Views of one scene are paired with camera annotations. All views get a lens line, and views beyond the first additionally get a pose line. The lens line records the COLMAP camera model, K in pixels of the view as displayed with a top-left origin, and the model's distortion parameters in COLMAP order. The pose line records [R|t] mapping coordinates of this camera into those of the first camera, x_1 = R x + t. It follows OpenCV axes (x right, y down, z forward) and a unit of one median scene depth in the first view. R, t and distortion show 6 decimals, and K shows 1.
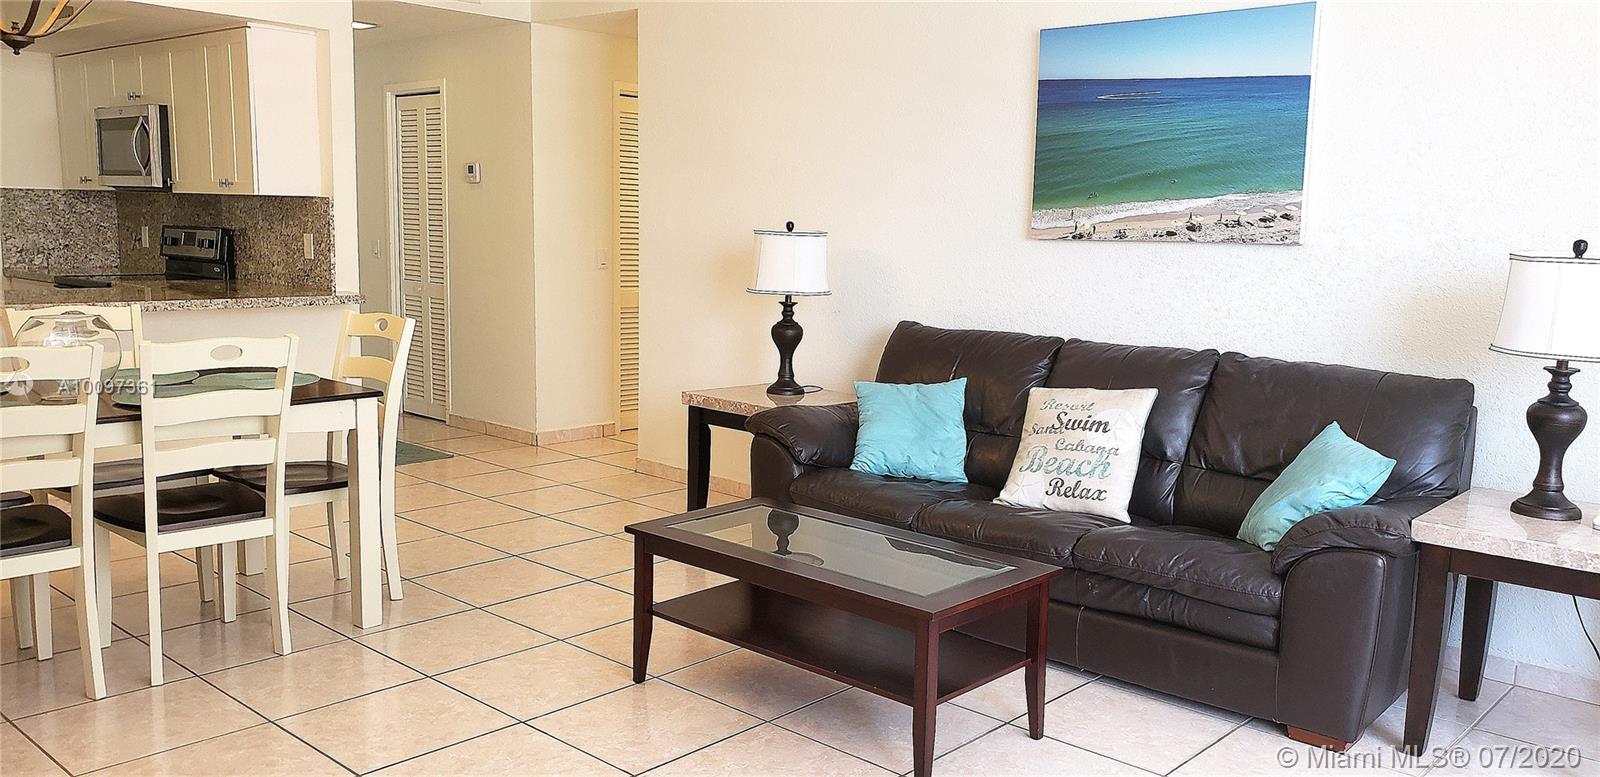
lens RADIAL K [[1321.0, 0, 838.3], [0, 1321.0, 405.8], [0, 0, 1]] dist [0.052487, -0.017229]
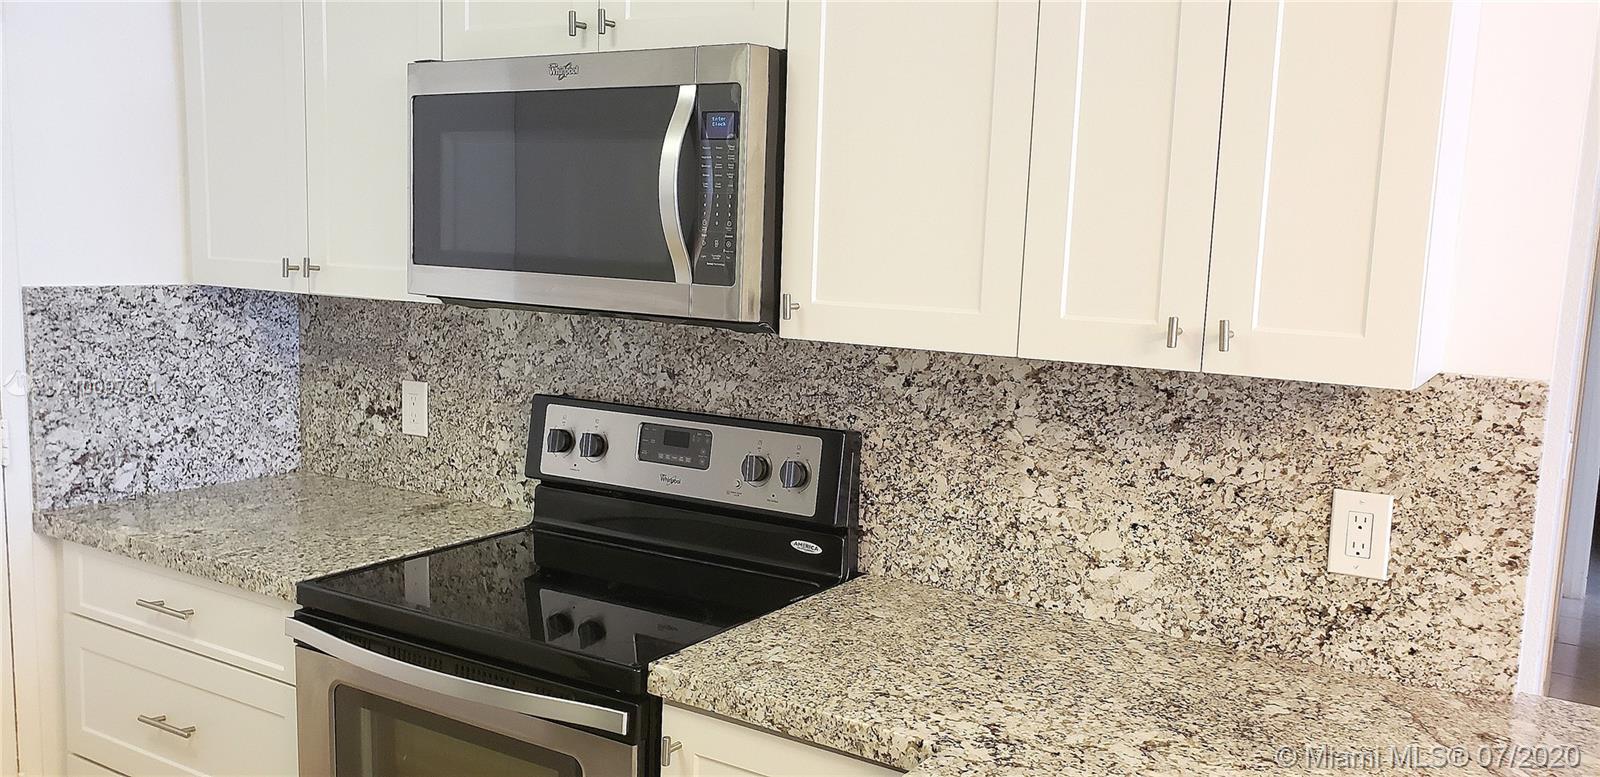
lens RADIAL K [[1321.0, 0, 813.9], [0, 1321.0, 391.8], [0, 0, 1]] dist [0.052487, -0.017229]
pose [[0.987679, -0.011787, 0.156051, -0.665388], [0.015162, 0.999676, -0.020459, -0.174155], [-0.155759, 0.022573, 0.987537, 0.867998]]
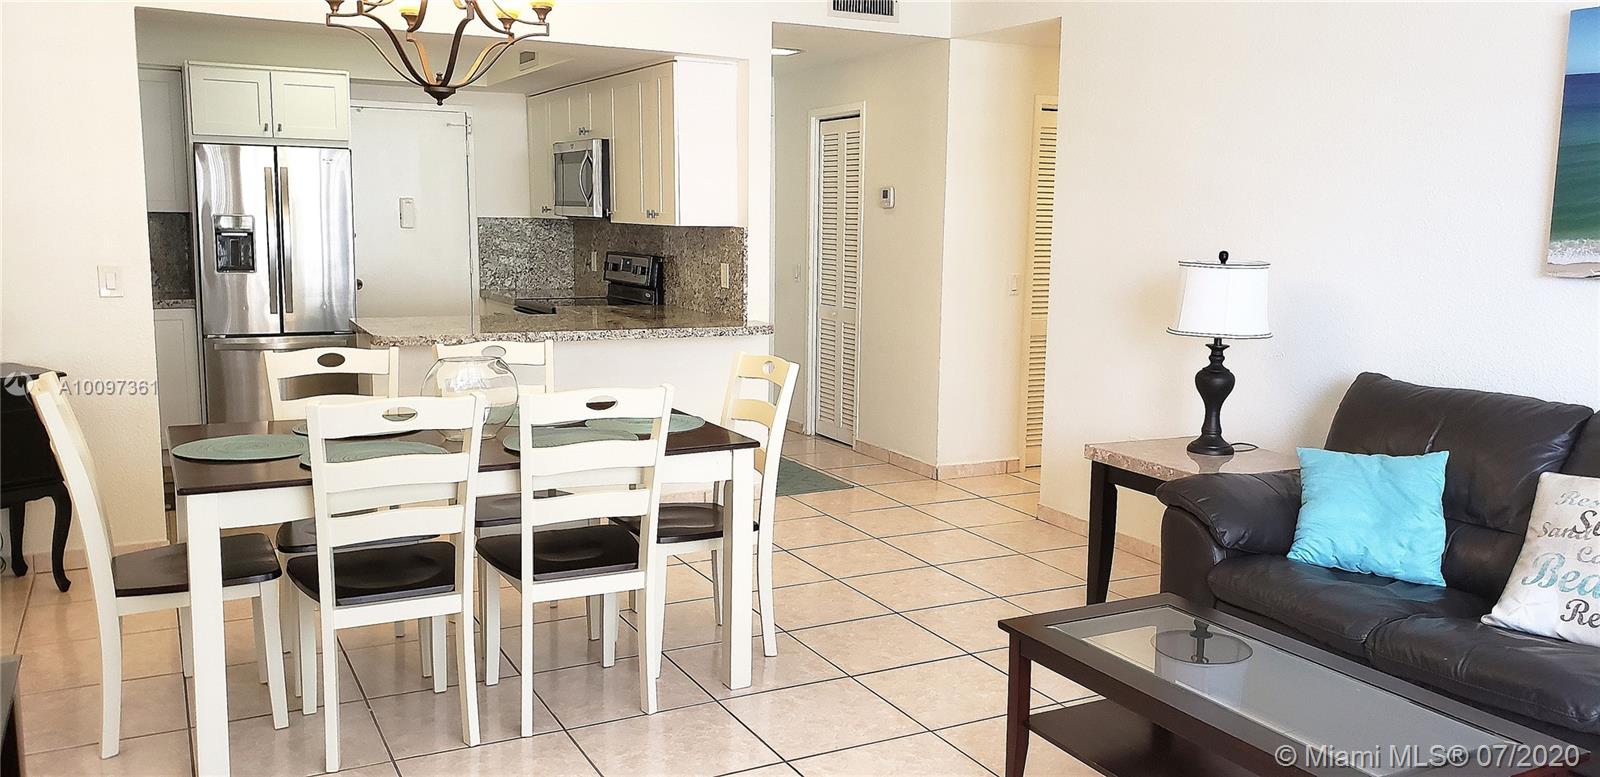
lens RADIAL K [[1321.0, 0, 801.4], [0, 1321.0, 399.3], [0, 0, 1]] dist [0.052487, -0.017229]
pose [[0.939328, 0.040643, -0.340604, 0.003165], [-0.044302, 0.999014, -0.002968, -0.029515], [0.340148, 0.017878, 0.940202, 0.093775]]
